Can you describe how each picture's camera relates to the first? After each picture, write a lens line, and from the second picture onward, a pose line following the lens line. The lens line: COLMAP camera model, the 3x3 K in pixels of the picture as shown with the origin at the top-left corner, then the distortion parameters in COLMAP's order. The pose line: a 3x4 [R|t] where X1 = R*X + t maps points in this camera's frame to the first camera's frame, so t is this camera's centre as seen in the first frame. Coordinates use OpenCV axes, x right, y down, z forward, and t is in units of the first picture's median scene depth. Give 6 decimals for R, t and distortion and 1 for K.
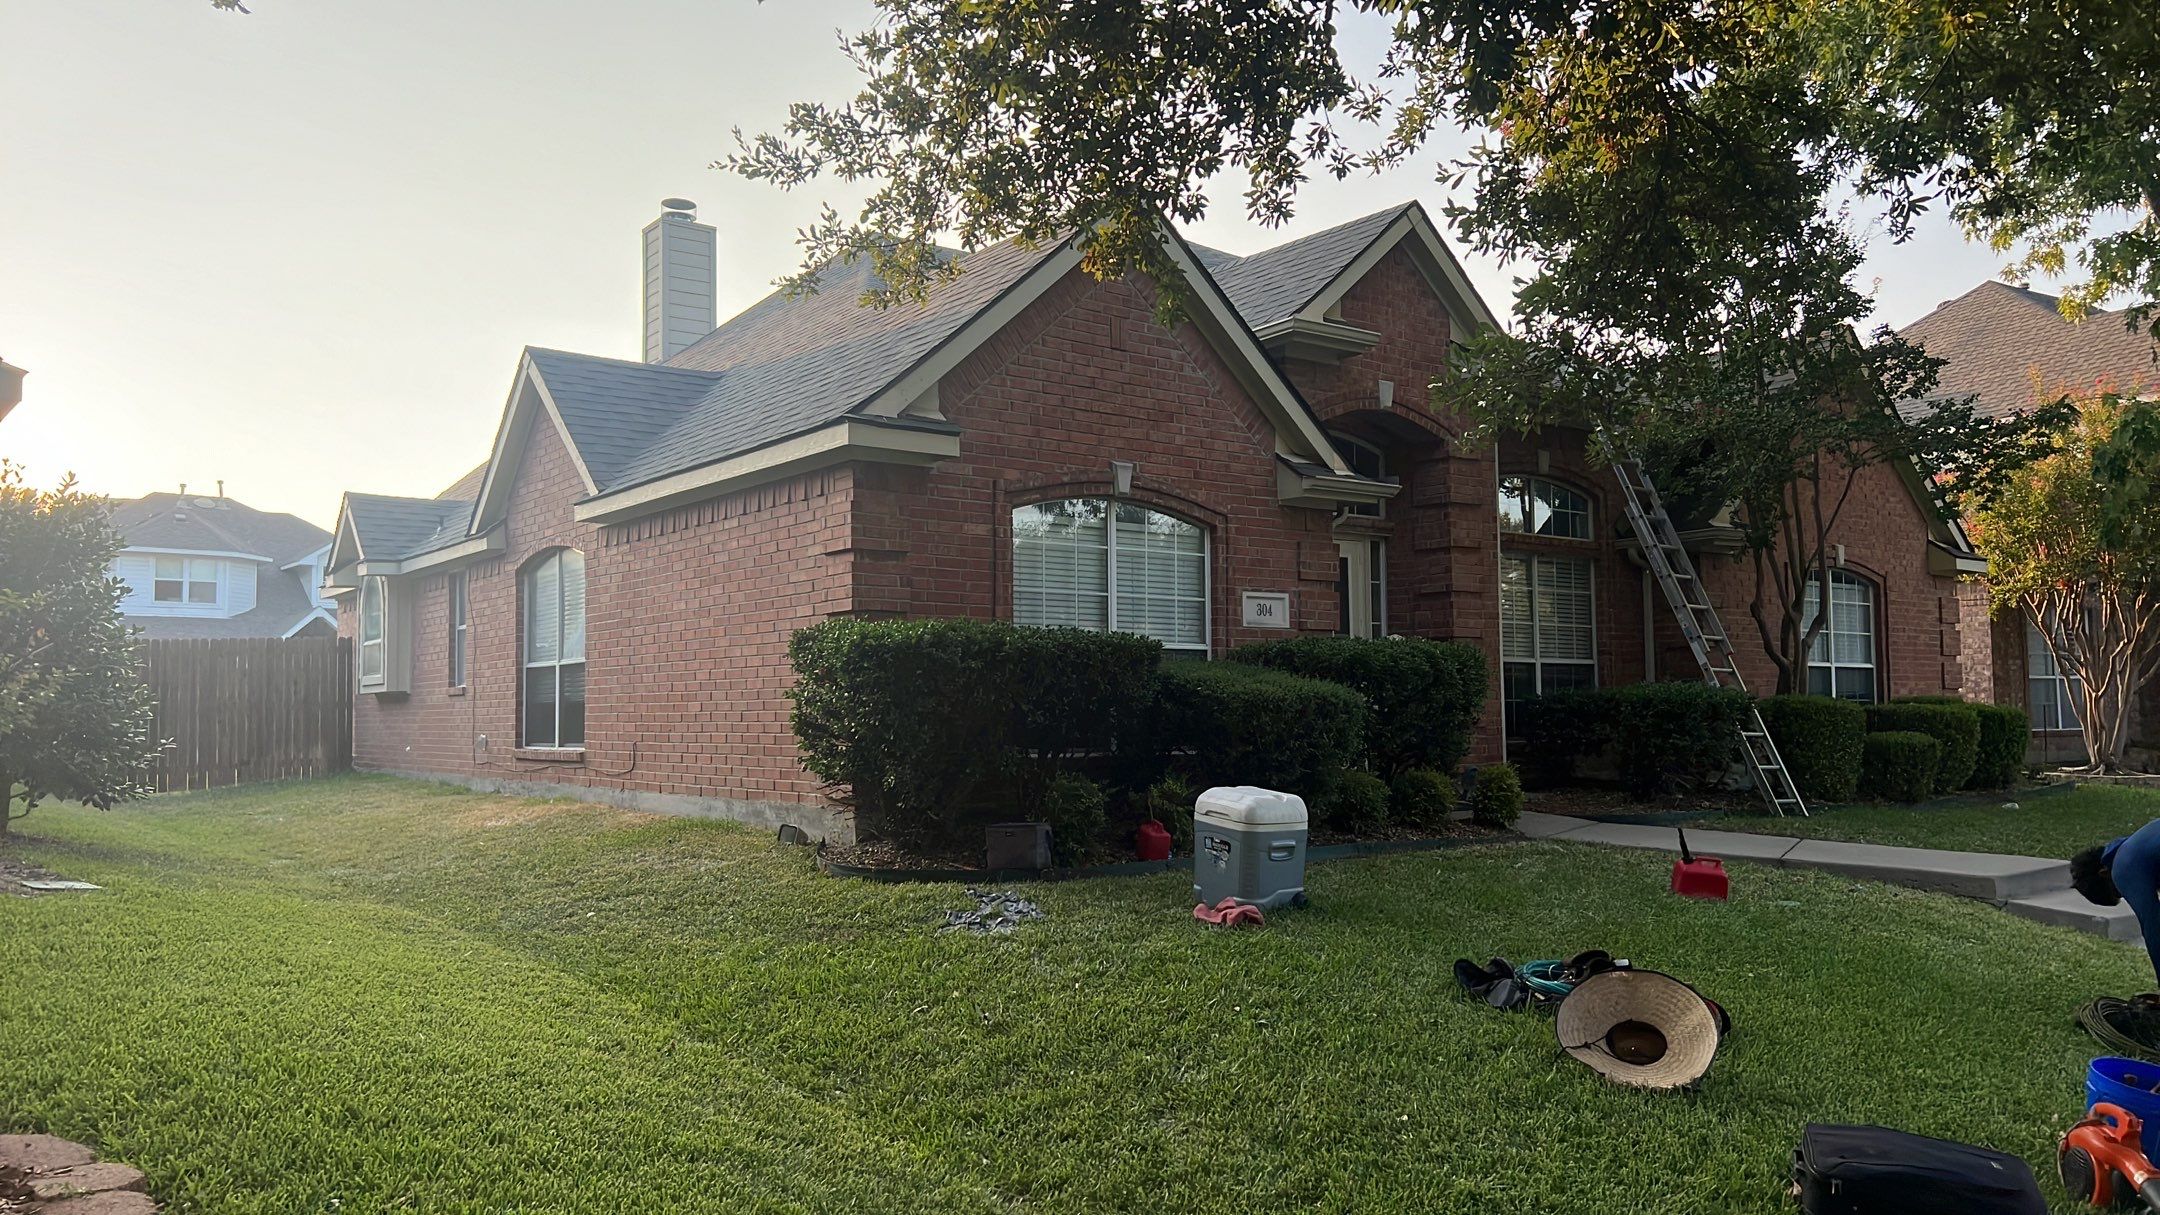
lens RADIAL K [[1569.3, 0, 1079.6], [0, 1569.3, 611.1], [0, 0, 1]] dist [0.050866, -0.038072]
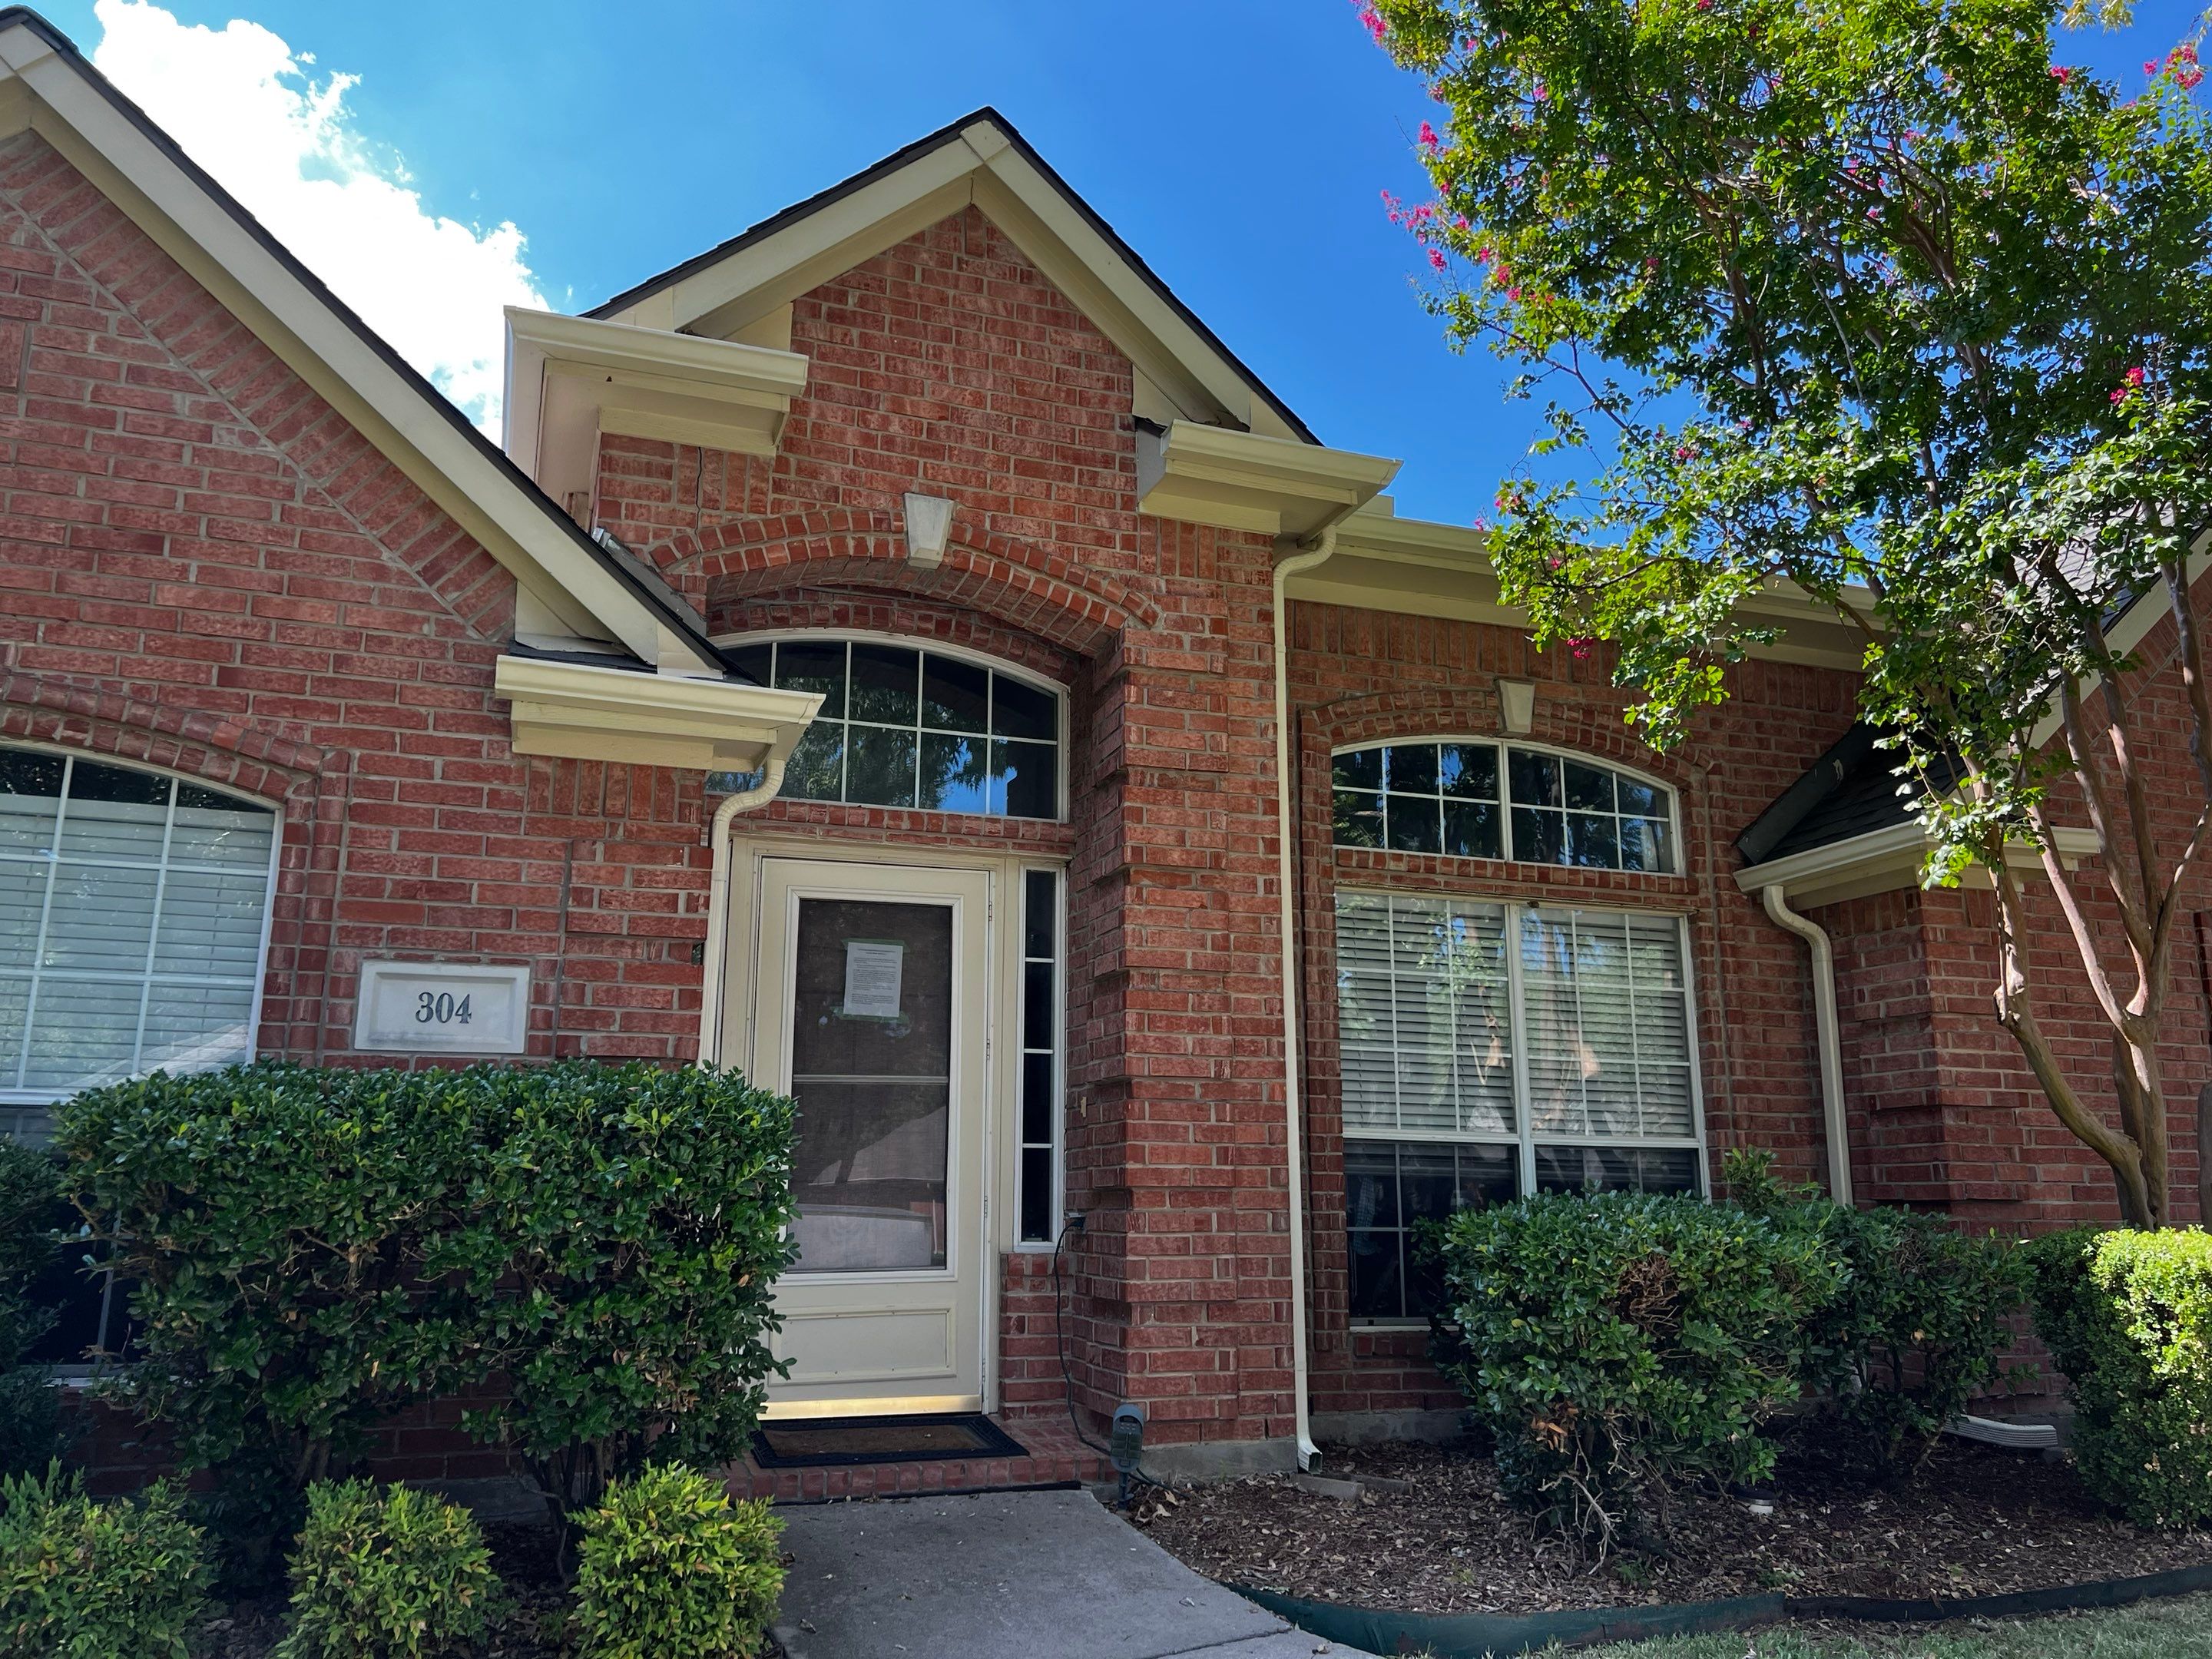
lens RADIAL K [[1652.5, 0, 1105.3], [0, 1652.5, 825.5], [0, 0, 1]] dist [0.030043, -0.011501]
pose [[0.954044, -0.054016, -0.294757, 0.383757], [0.007272, 0.987503, -0.157430, 0.020295], [0.299577, 0.148052, 0.942515, 0.602209]]
